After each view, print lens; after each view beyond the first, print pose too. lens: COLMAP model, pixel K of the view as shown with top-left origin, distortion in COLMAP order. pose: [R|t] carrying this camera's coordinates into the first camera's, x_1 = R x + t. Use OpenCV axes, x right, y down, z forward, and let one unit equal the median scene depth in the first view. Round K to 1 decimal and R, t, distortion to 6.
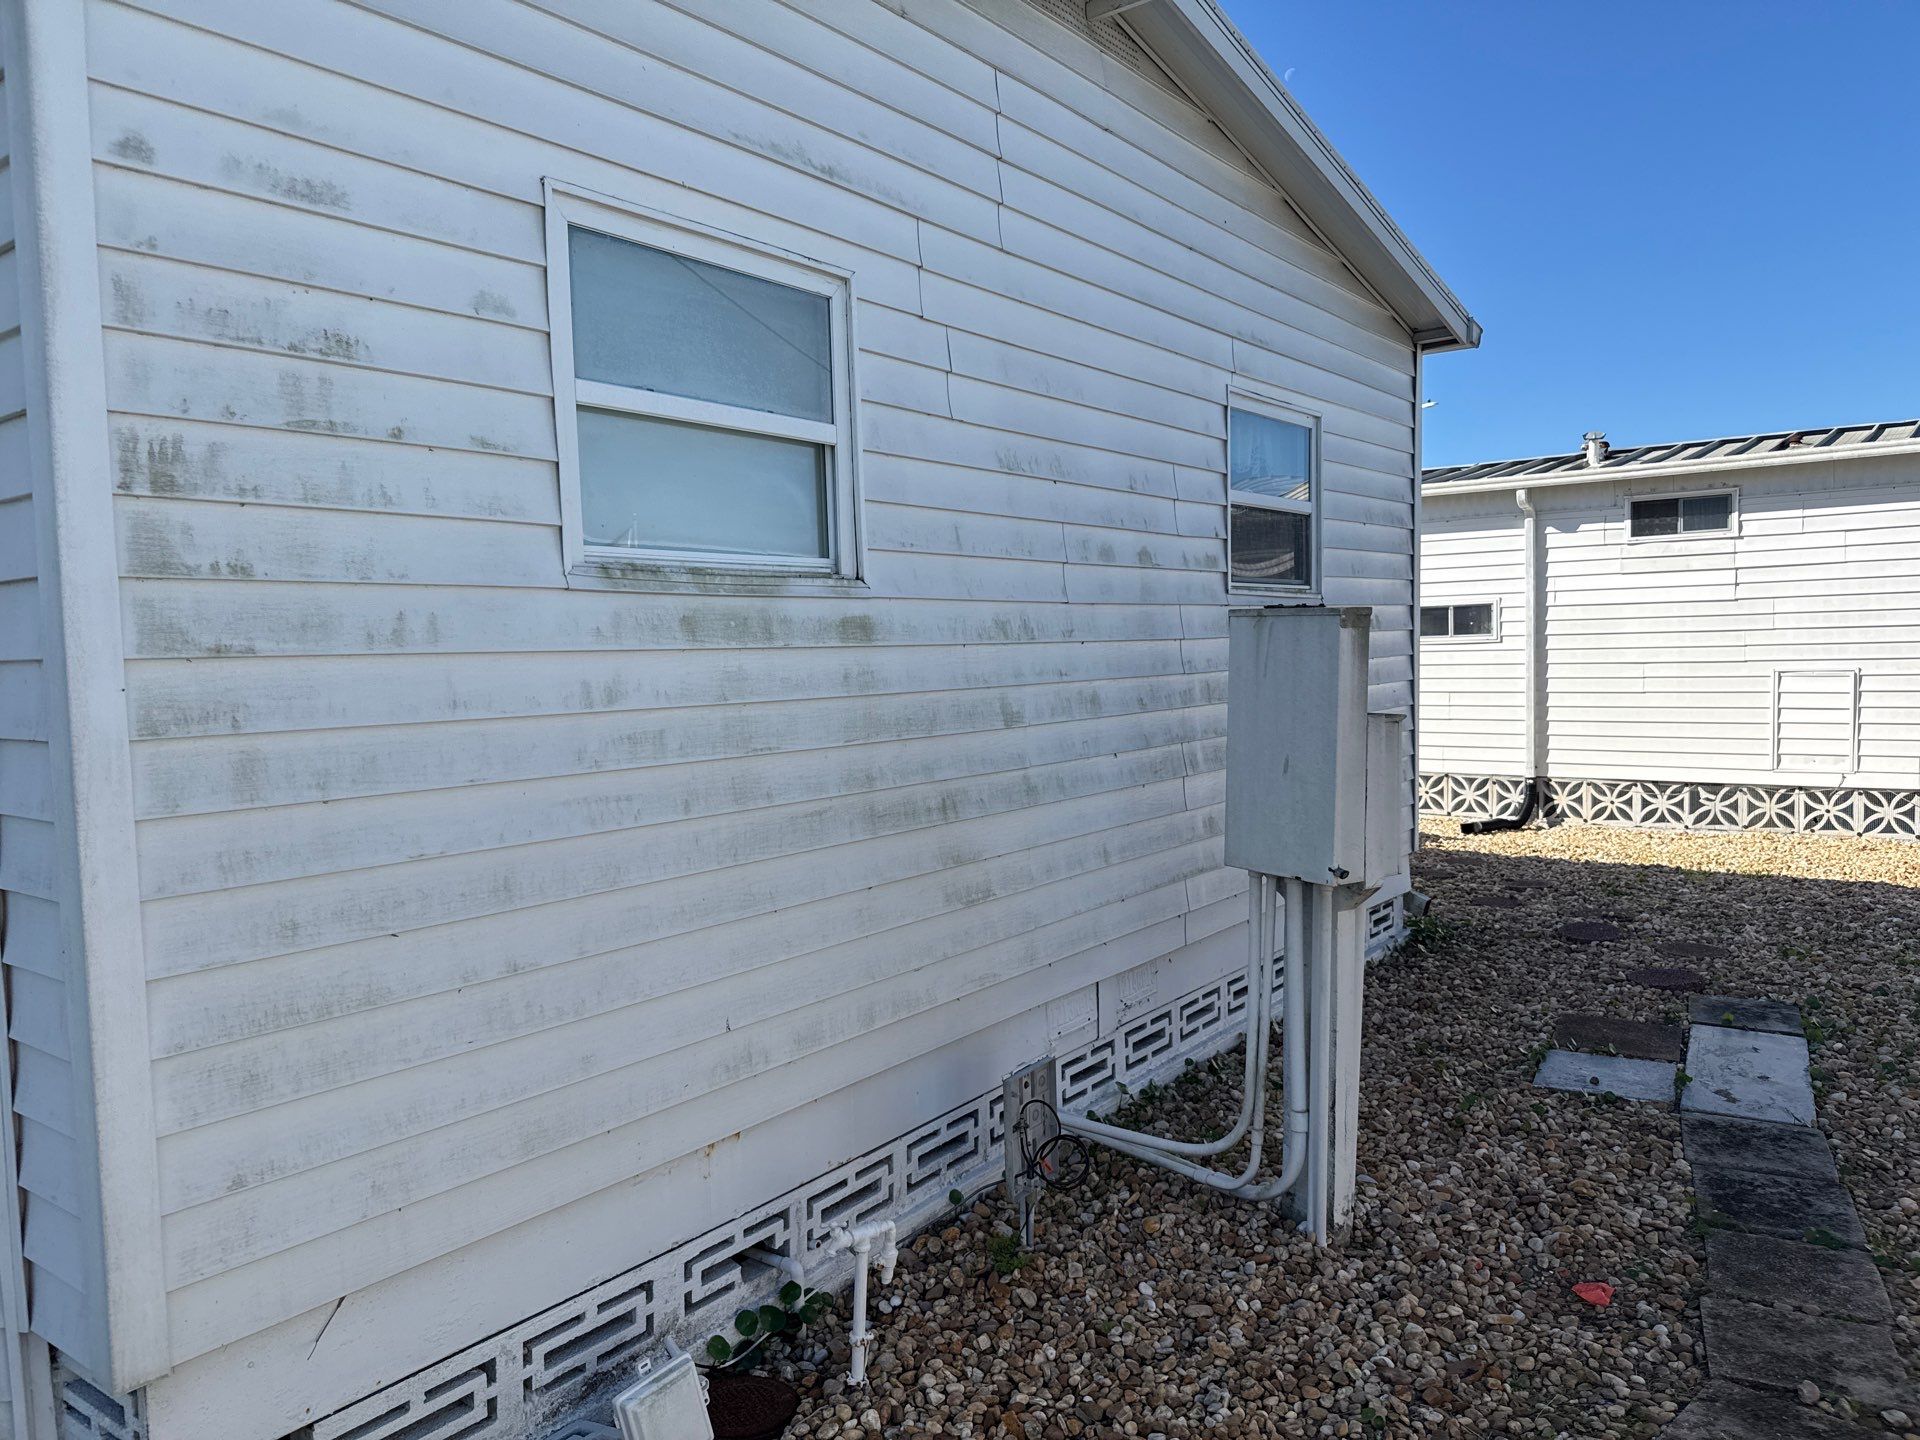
lens RADIAL K [[1360.7, 0, 957.7], [0, 1360.7, 732.6], [0, 0, 1]] dist [0.049420, -0.083553]
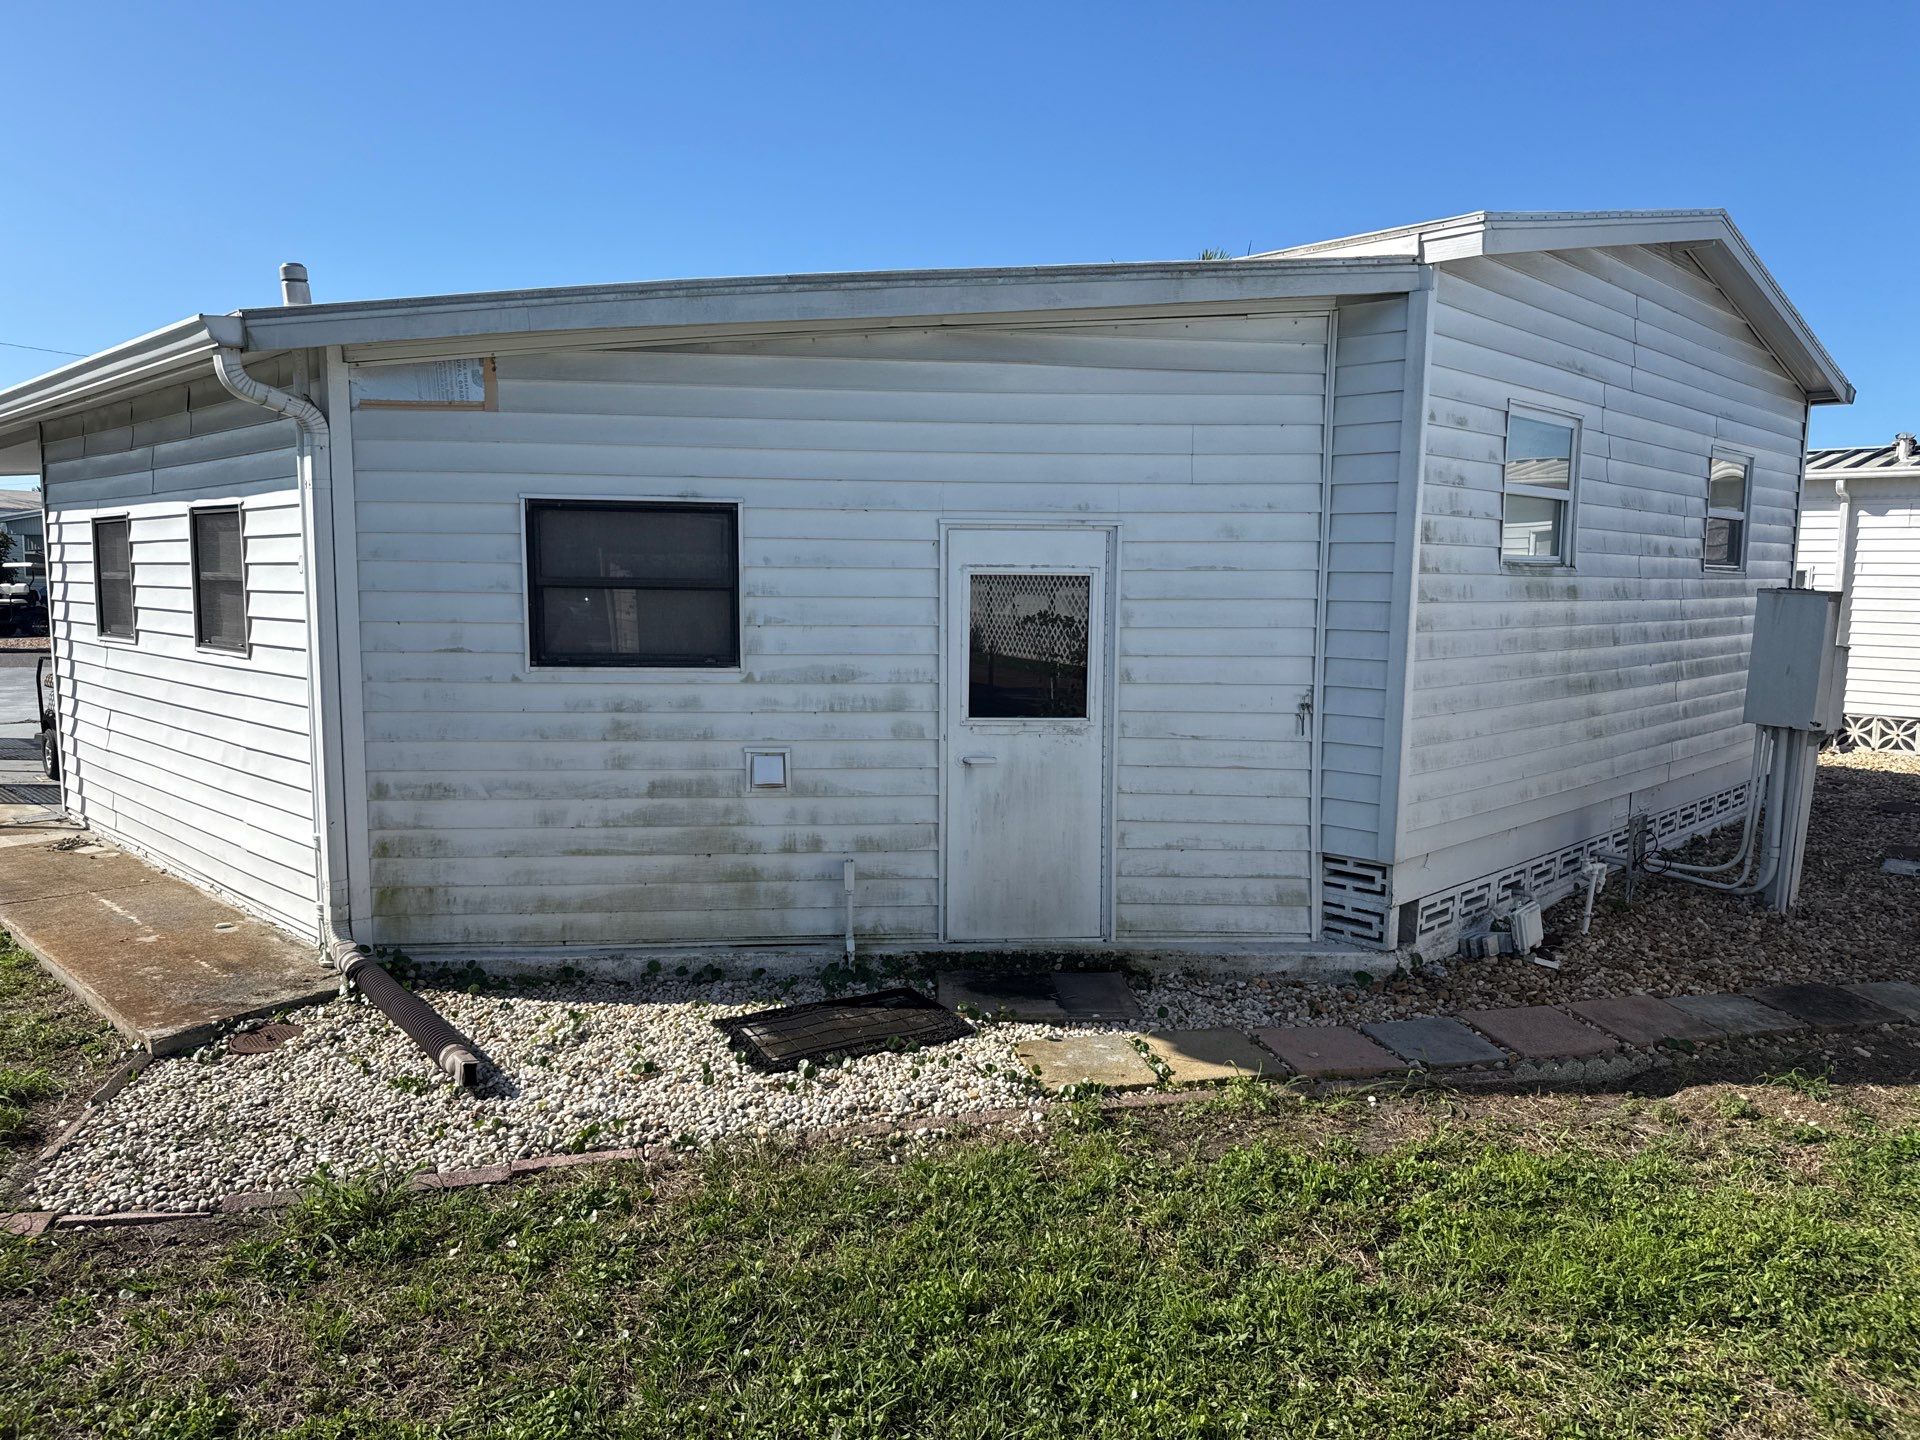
lens RADIAL K [[1340.1, 0, 1007.9], [0, 1340.1, 728.9], [0, 0, 1]] dist [-0.002131, 0.002318]
pose [[0.992064, 0.051826, -0.114557, -0.480916], [-0.045813, 0.997462, 0.054511, 0.041137], [0.117091, -0.048830, 0.991920, -0.781631]]
